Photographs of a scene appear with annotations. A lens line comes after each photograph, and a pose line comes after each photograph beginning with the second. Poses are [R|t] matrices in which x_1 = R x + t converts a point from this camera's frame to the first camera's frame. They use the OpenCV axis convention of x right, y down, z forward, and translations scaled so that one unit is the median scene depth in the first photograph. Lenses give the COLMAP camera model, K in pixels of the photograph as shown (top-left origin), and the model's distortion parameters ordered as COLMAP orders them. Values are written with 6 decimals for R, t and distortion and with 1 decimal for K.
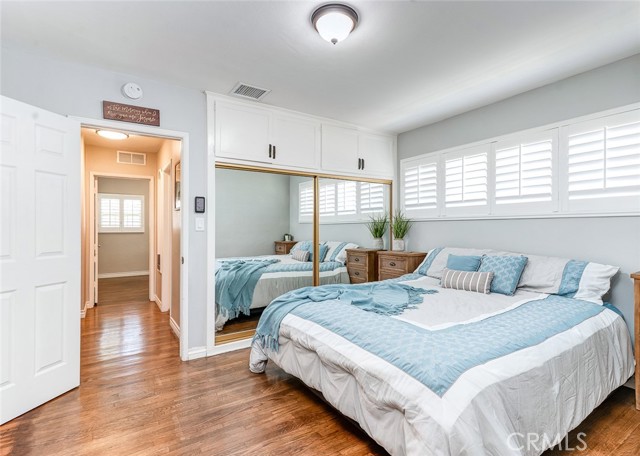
lens RADIAL K [[326.6, 0, 320.0], [0, 326.6, 228.0], [0, 0, 1]] dist [-0.000756, -0.000253]
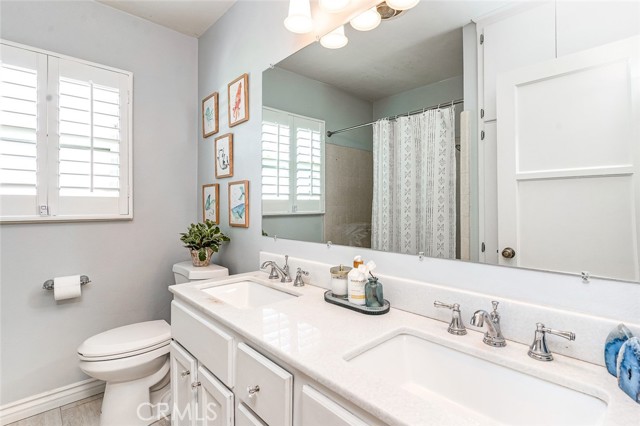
lens RADIAL K [[308.1, 0, 320.0], [0, 308.1, 213.0], [0, 0, 1]] dist [-0.001900, 0.000307]
pose [[0.174597, 0.006170, -0.984621, -0.650573], [0.006775, 0.999949, 0.007467, 0.020170], [0.984617, -0.007975, 0.174546, 2.480043]]
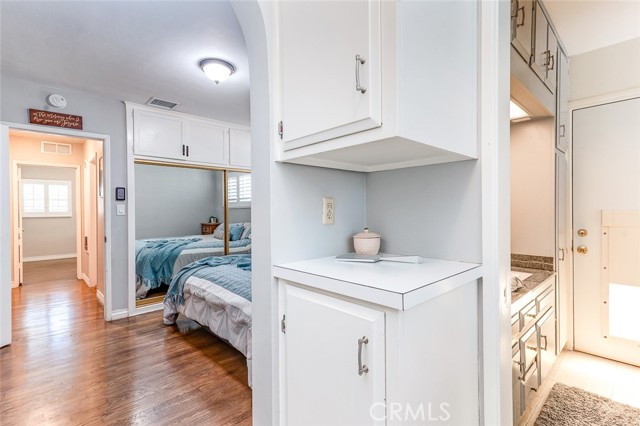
lens RADIAL K [[308.1, 0, 320.0], [0, 308.1, 213.0], [0, 0, 1]] dist [-0.001900, 0.000307]
pose [[0.983367, -0.008450, 0.181436, 0.144063], [0.006780, 0.999929, 0.009824, -0.005263], [-0.181506, -0.008431, 0.983354, -0.249123]]
